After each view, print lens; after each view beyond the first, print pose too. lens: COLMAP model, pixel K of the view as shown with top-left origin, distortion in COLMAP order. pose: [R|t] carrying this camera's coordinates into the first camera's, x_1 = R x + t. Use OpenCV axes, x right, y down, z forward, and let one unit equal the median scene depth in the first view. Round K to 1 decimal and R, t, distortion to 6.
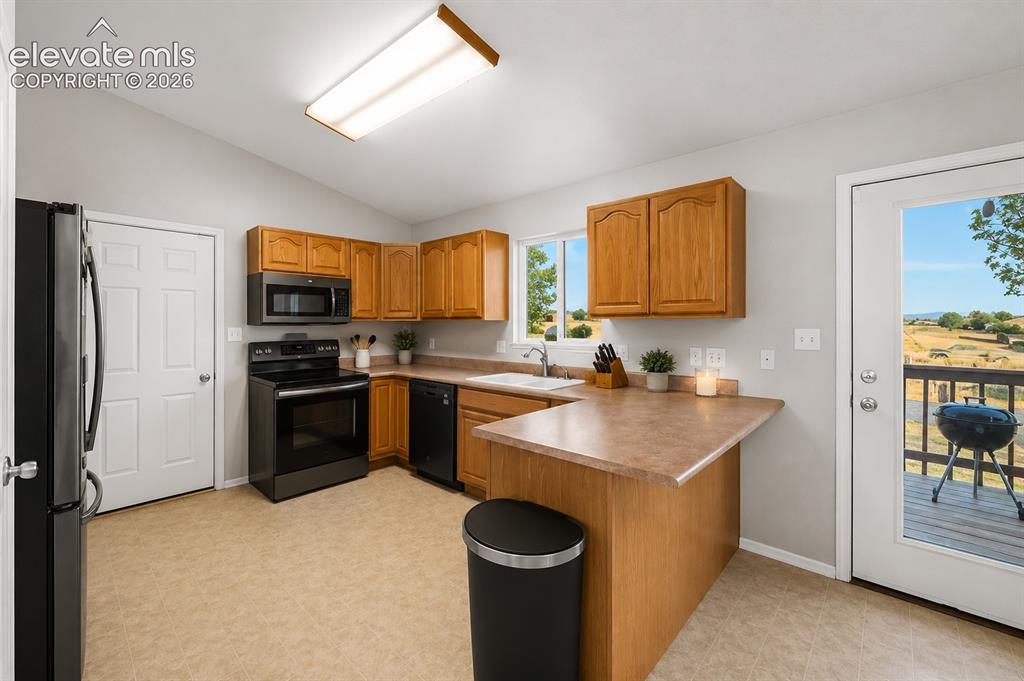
lens RADIAL K [[435.6, 0, 512.3], [0, 435.6, 323.7], [0, 0, 1]] dist [0.001419, 0.000071]
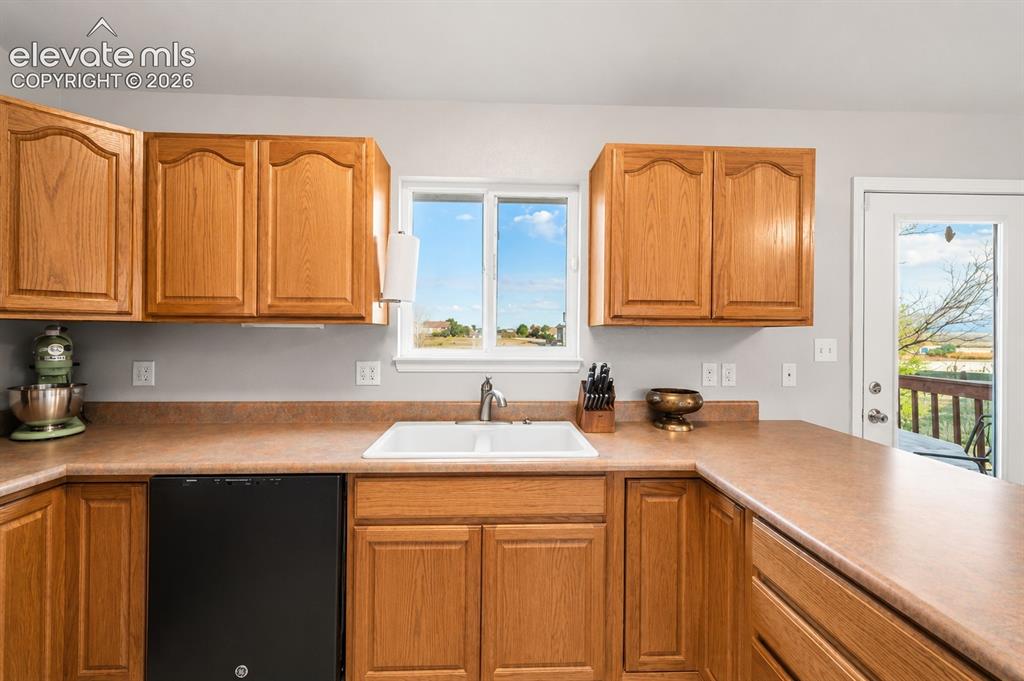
lens RADIAL K [[435.6, 0, 512.3], [0, 435.6, 323.7], [0, 0, 1]] dist [0.001419, 0.000071]
pose [[0.718600, 0.018683, 0.695172, -0.271086], [-0.006239, 0.999772, -0.020421, 0.001906], [-0.695395, 0.010337, 0.718553, 0.509776]]
